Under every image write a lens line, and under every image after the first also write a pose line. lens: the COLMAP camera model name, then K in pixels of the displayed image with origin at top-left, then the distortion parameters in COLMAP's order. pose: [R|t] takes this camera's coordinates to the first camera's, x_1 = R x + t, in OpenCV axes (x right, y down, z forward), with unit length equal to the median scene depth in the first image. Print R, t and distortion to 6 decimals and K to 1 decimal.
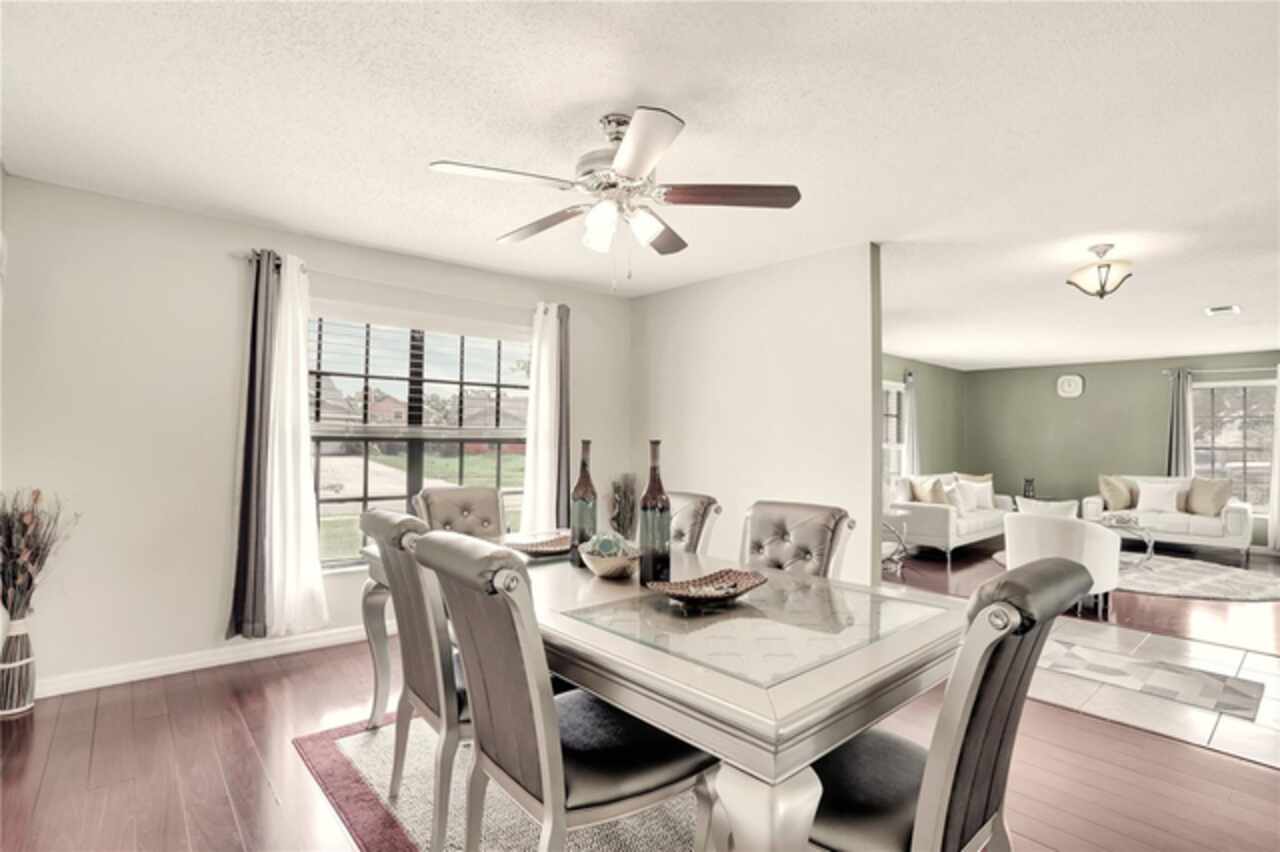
lens RADIAL K [[638.6, 0, 655.1], [0, 638.6, 421.2], [0, 0, 1]] dist [-0.033110, 0.032302]
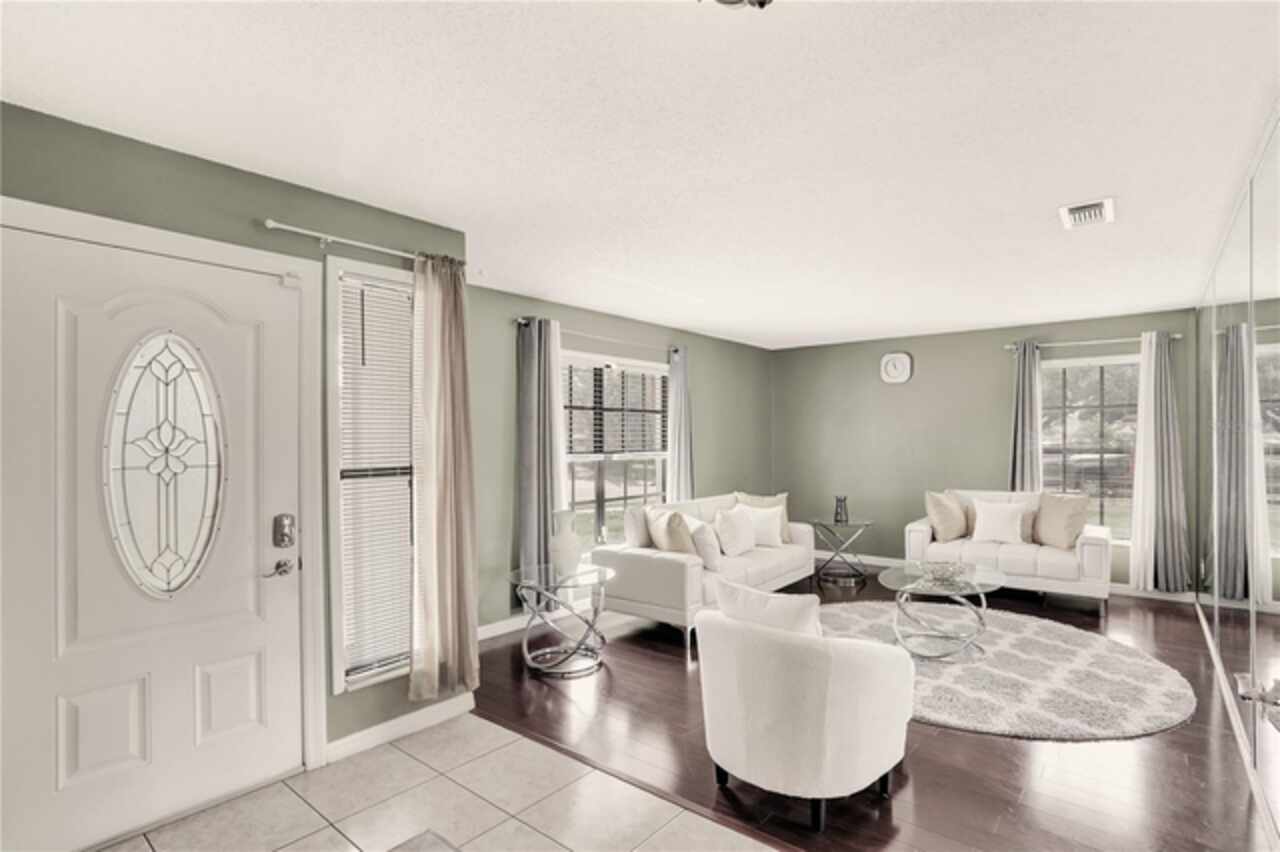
lens RADIAL K [[628.9, 0, 644.1], [0, 628.9, 429.3], [0, 0, 1]] dist [-0.070284, 0.039109]
pose [[0.991448, -0.016401, 0.129465, 0.306995], [0.013840, 0.999691, 0.020654, -0.003306], [-0.129763, -0.018686, 0.991369, 0.362894]]
